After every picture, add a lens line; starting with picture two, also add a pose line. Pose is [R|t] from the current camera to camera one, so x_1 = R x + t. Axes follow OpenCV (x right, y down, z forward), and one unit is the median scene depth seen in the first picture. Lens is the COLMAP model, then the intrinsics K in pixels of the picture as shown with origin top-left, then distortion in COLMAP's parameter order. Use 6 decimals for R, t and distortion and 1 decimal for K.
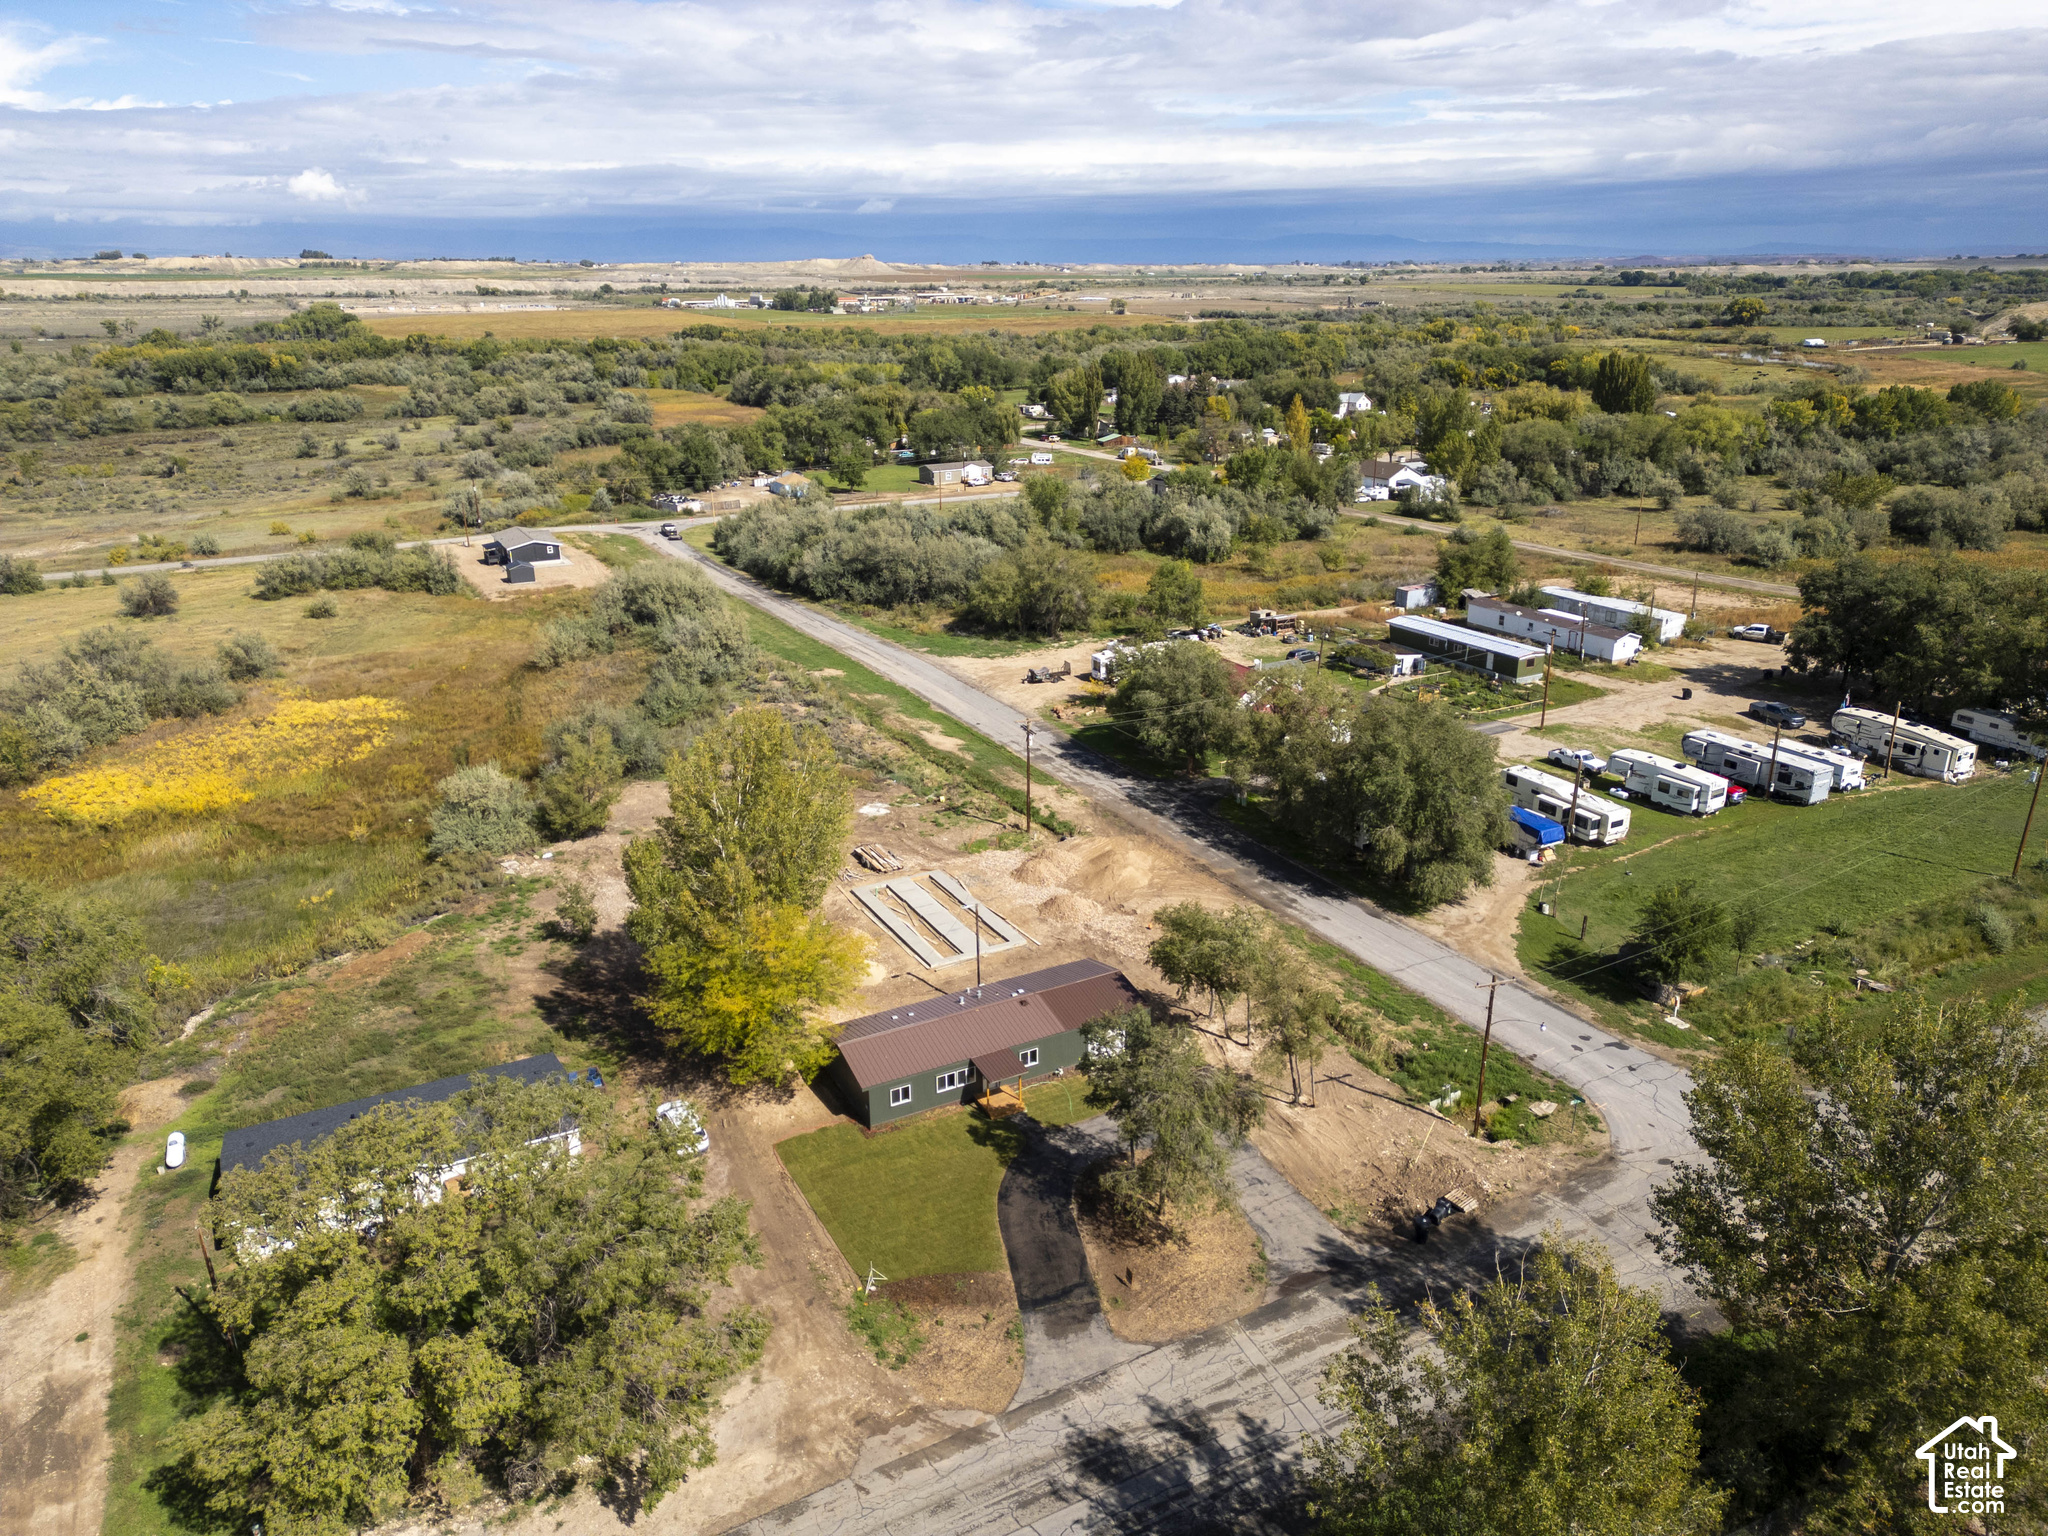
lens RADIAL K [[1421.3, 0, 1028.6], [0, 1421.3, 778.8], [0, 0, 1]] dist [0.075335, -0.065793]
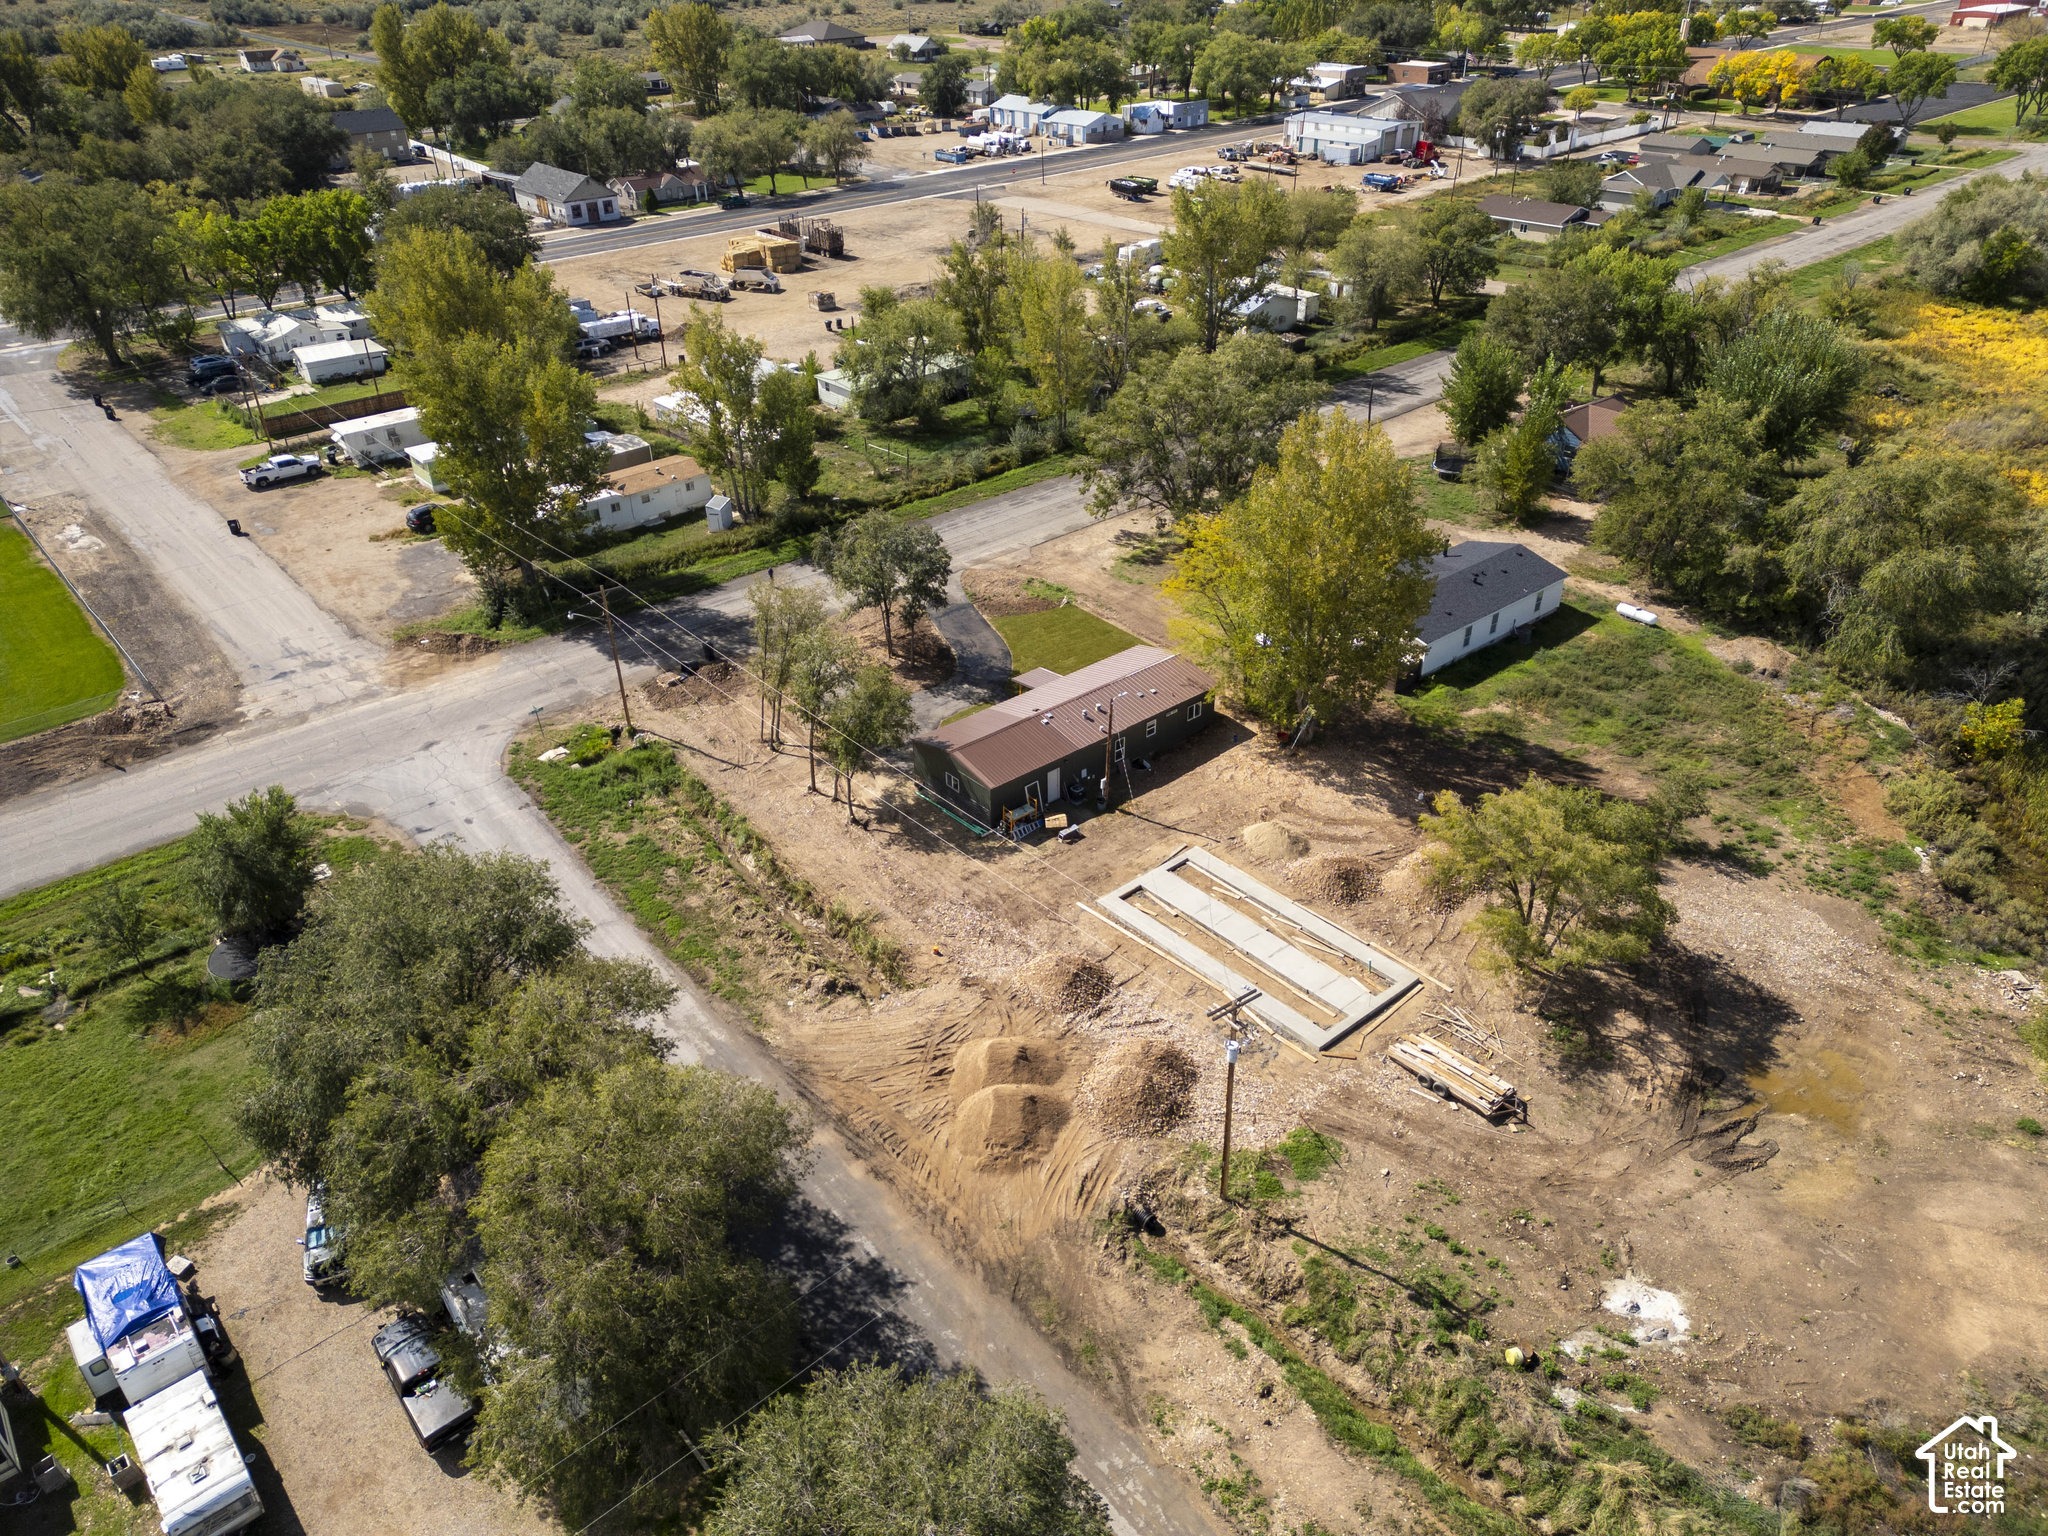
lens RADIAL K [[1421.3, 0, 1028.6], [0, 1421.3, 778.8], [0, 0, 1]] dist [0.075335, -0.065793]
pose [[-0.976742, 0.135789, -0.165941, 0.098796], [-0.045397, 0.625407, 0.778977, -0.332526], [0.209557, 0.768393, -0.604697, 0.923594]]
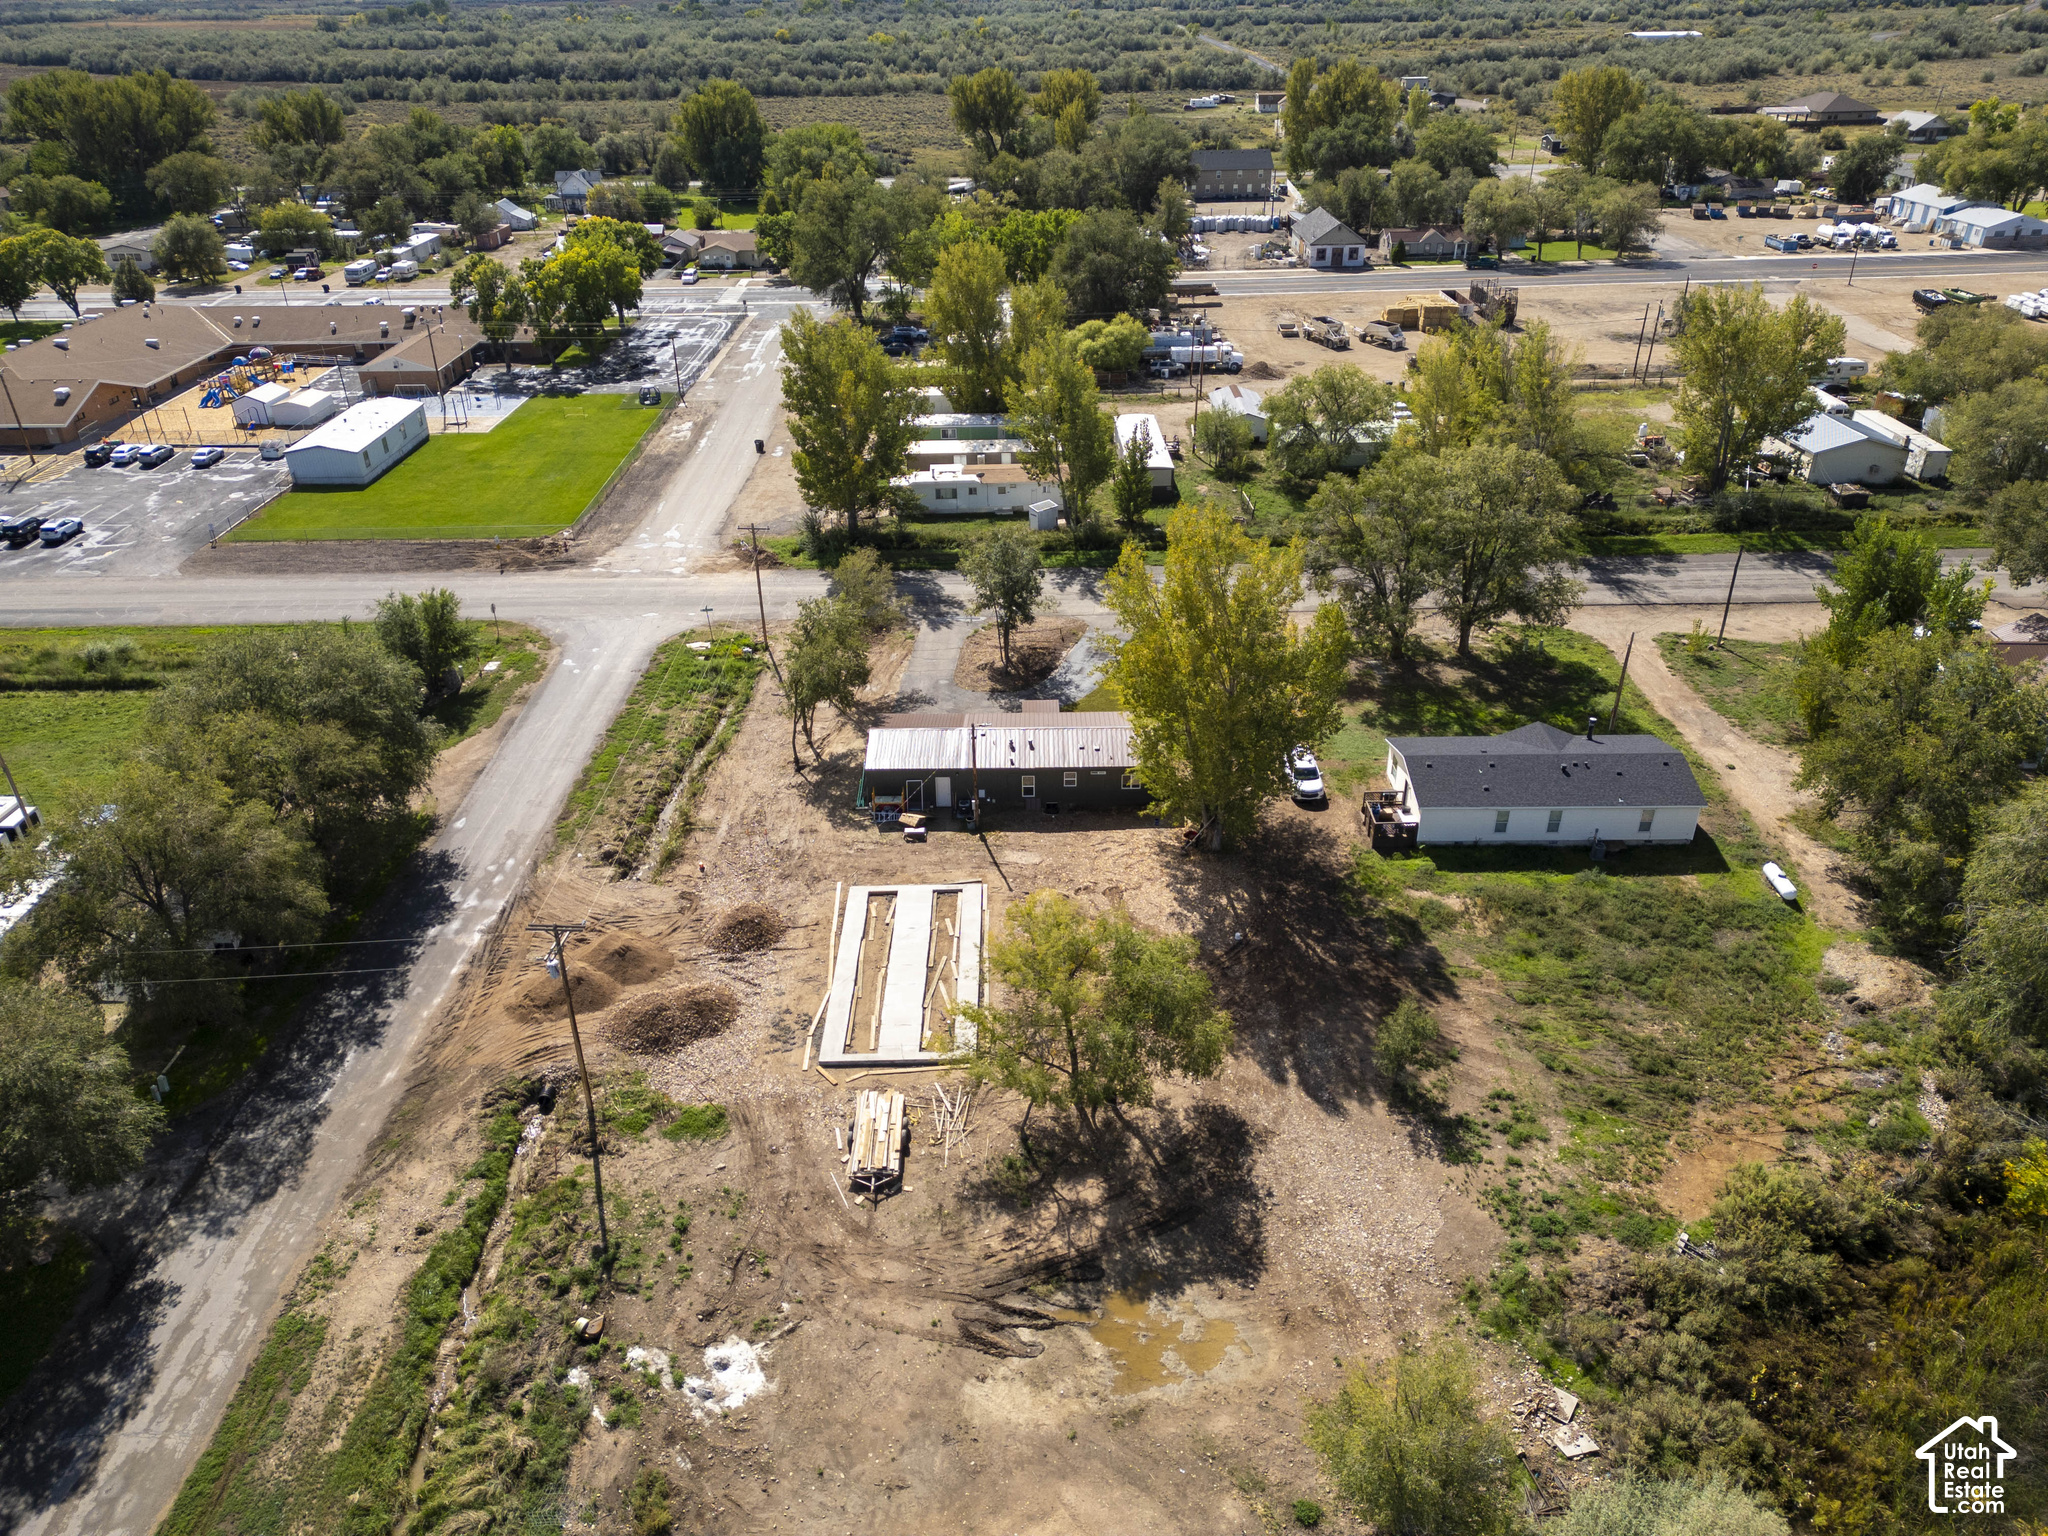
lens RADIAL K [[1421.3, 0, 1028.6], [0, 1421.3, 778.8], [0, 0, 1]] dist [0.075335, -0.065793]
pose [[-0.883130, -0.212157, 0.418415, -0.273367], [0.178439, 0.672950, 0.717842, -0.321074], [-0.433868, 0.708609, -0.556446, 0.902153]]
